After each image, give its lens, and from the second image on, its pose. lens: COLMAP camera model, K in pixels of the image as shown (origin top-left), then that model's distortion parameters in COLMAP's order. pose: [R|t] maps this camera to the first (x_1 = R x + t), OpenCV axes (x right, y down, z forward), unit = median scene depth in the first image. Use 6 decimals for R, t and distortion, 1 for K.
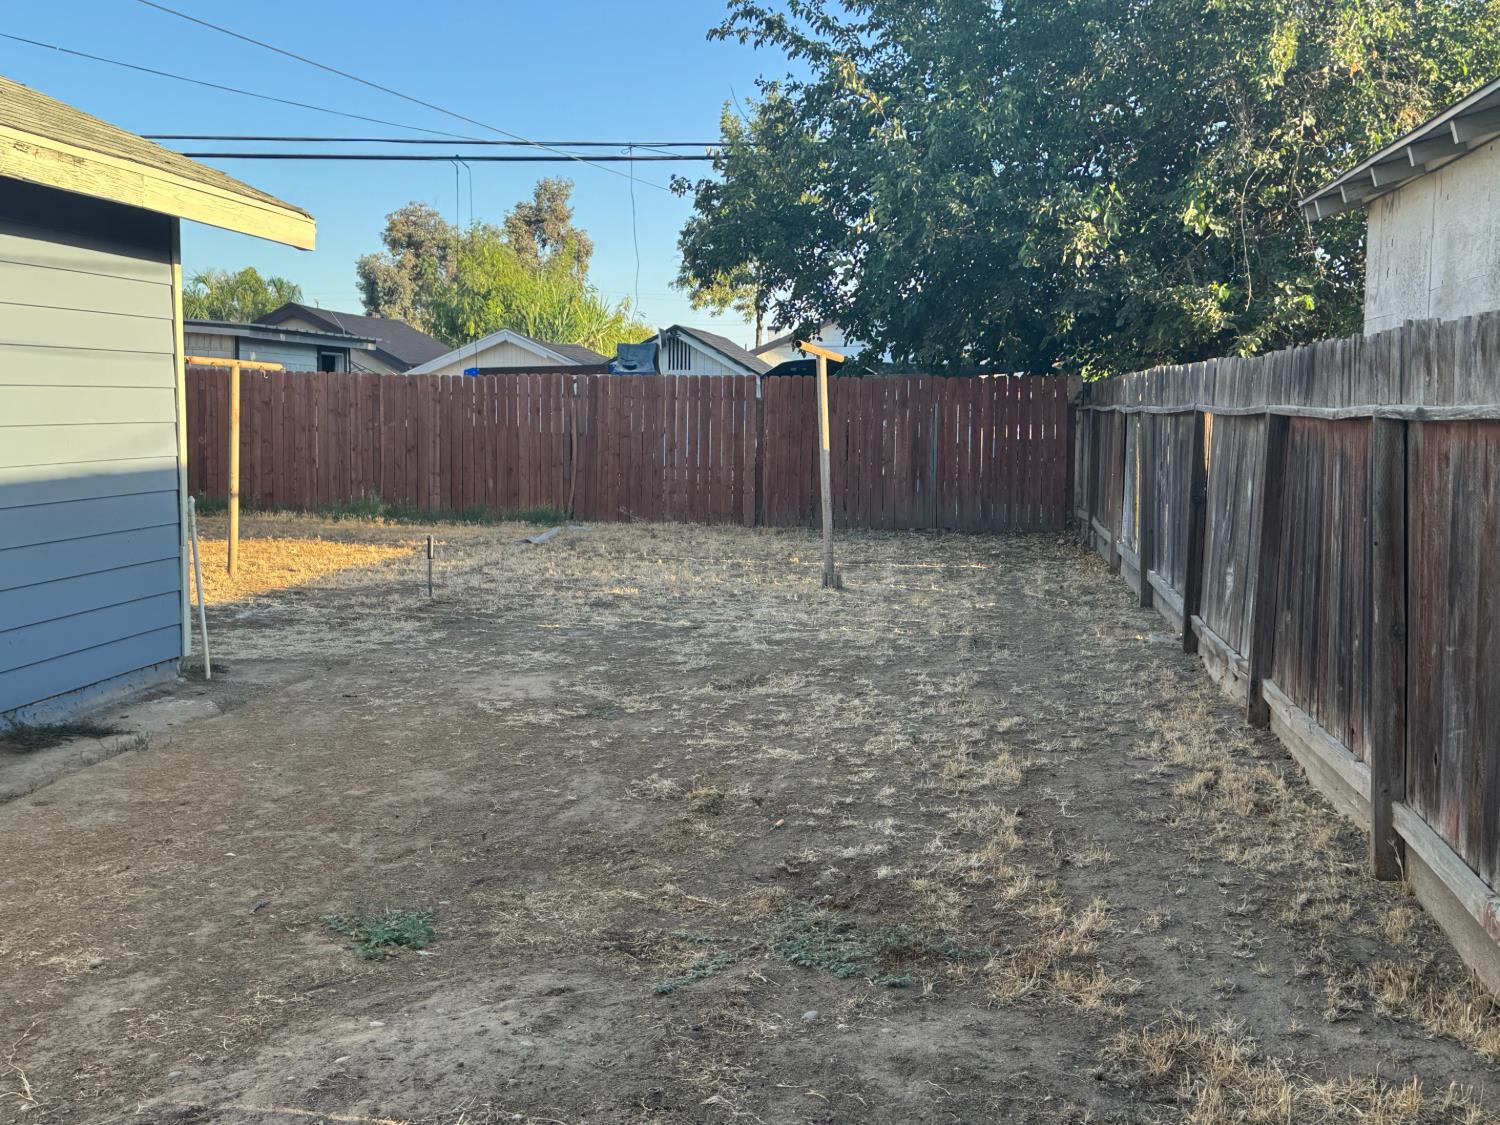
lens RADIAL K [[1588.9, 0, 750.0], [0, 1588.9, 562.5], [0, 0, 1]] dist [0.203399, -0.342578]
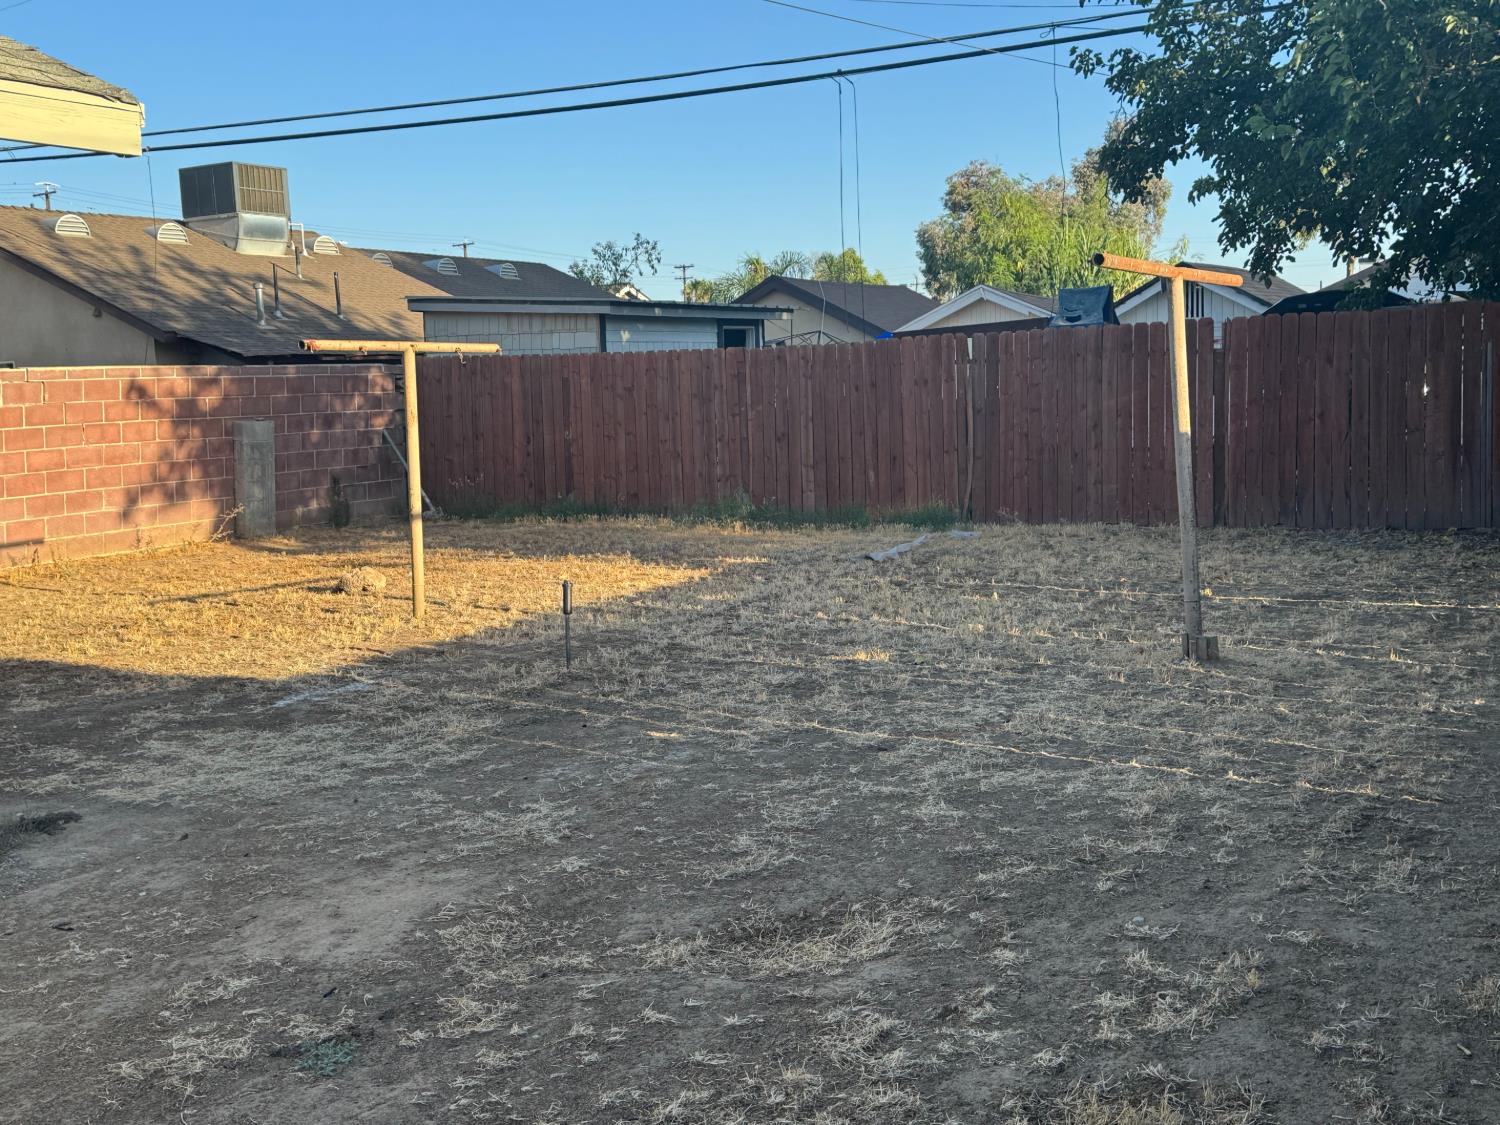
lens RADIAL K [[1588.9, 0, 750.0], [0, 1588.9, 562.5], [0, 0, 1]] dist [0.203399, -0.342578]
pose [[0.929148, -0.002427, -0.369701, 0.076662], [0.010256, 0.999763, 0.019213, -0.022070], [0.369567, -0.021643, 0.928952, 0.231055]]
